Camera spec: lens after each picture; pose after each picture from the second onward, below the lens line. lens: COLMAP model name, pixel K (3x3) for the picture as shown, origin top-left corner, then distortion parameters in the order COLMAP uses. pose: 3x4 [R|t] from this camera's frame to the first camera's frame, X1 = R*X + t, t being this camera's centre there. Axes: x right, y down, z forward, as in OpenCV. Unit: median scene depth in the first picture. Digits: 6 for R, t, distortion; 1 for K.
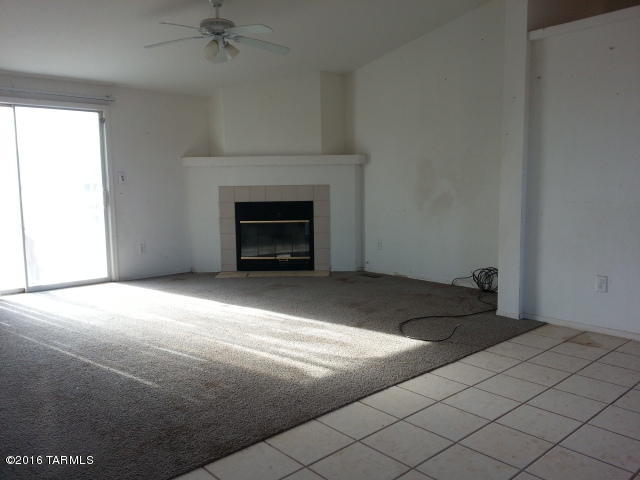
lens RADIAL K [[519.4, 0, 318.9], [0, 519.4, 237.4], [0, 0, 1]] dist [0.109357, -0.171412]
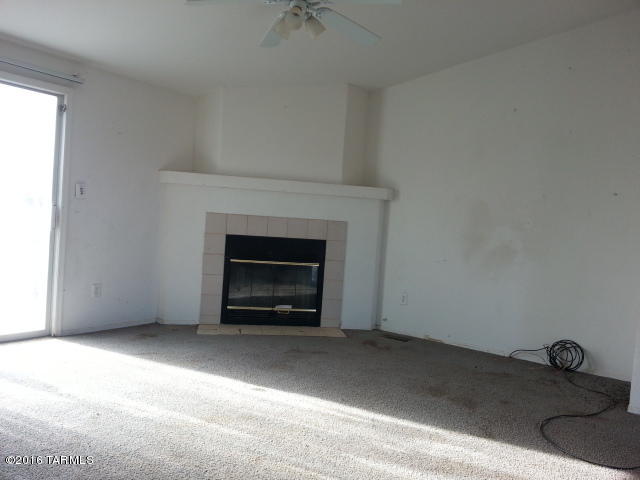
lens RADIAL K [[519.4, 0, 318.9], [0, 519.4, 237.4], [0, 0, 1]] dist [0.109357, -0.171412]
pose [[0.974538, 0.072015, 0.212343, -0.195239], [-0.058965, 0.995998, -0.067170, -0.019796], [-0.216331, 0.052938, 0.974884, 0.223141]]
